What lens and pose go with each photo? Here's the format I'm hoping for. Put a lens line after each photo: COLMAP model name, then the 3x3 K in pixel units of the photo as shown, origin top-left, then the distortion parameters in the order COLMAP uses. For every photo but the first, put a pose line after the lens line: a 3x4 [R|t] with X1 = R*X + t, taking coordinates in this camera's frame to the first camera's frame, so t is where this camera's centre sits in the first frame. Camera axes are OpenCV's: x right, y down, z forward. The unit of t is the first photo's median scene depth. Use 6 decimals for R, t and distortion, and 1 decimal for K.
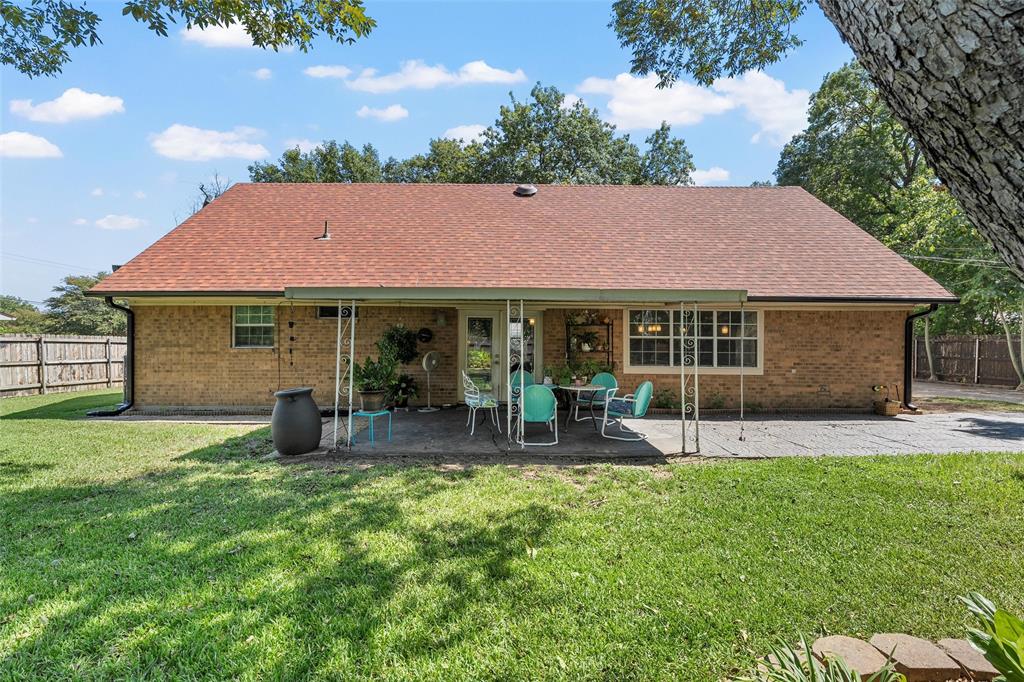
lens RADIAL K [[430.8, 0, 511.2], [0, 430.8, 325.6], [0, 0, 1]] dist [0.001134, 0.000065]
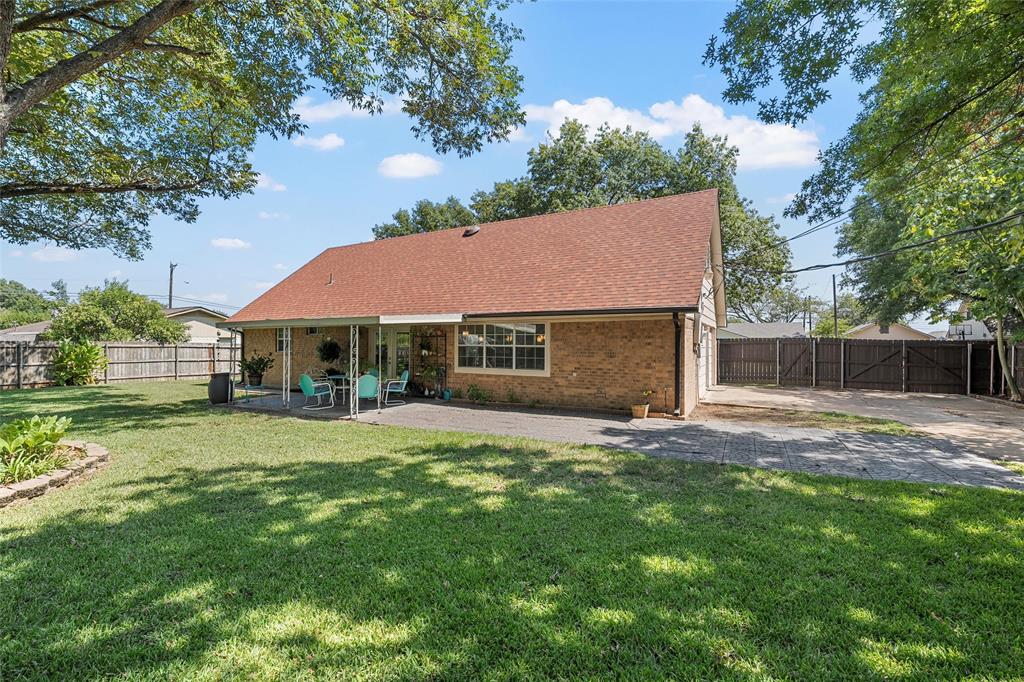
lens RADIAL K [[414.6, 0, 512.2], [0, 414.6, 342.4], [0, 0, 1]] dist [0.000264, 0.000066]
pose [[0.890364, -0.005315, -0.455218, 1.012171], [0.010576, 0.999903, 0.009010, 0.007859], [0.455126, -0.012837, 0.890335, -0.061696]]
